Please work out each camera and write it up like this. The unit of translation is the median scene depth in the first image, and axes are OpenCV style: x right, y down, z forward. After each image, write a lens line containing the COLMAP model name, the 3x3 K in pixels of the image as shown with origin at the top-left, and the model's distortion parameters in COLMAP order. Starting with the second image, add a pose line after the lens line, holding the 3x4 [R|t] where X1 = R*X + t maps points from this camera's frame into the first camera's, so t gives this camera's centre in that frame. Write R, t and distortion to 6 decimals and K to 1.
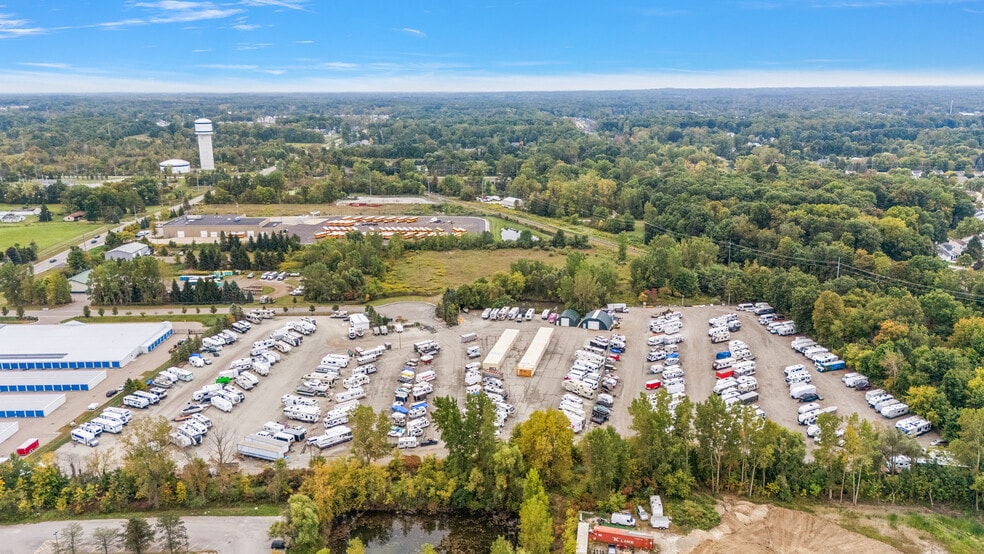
lens RADIAL K [[755.1, 0, 491.0], [0, 755.1, 271.3], [0, 0, 1]] dist [0.123016, -0.222244]
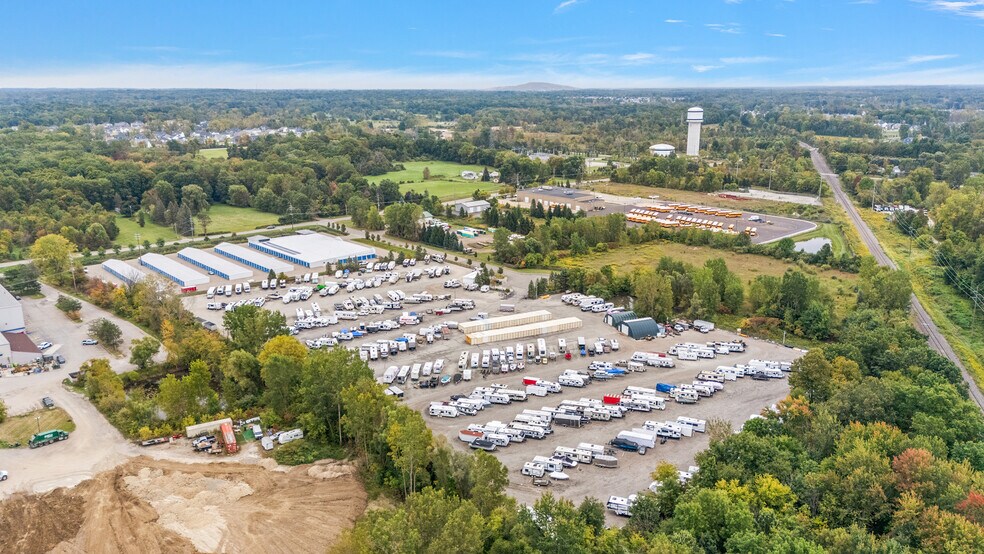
lens RADIAL K [[772.0, 0, 492.0], [0, 772.0, 277.0], [0, 0, 1]] dist [0.095565, -0.111048]
pose [[0.599127, 0.185618, -0.778841, 0.443444], [-0.179491, 0.979135, 0.095278, -0.029202], [0.780275, 0.082712, 0.619943, 0.179303]]
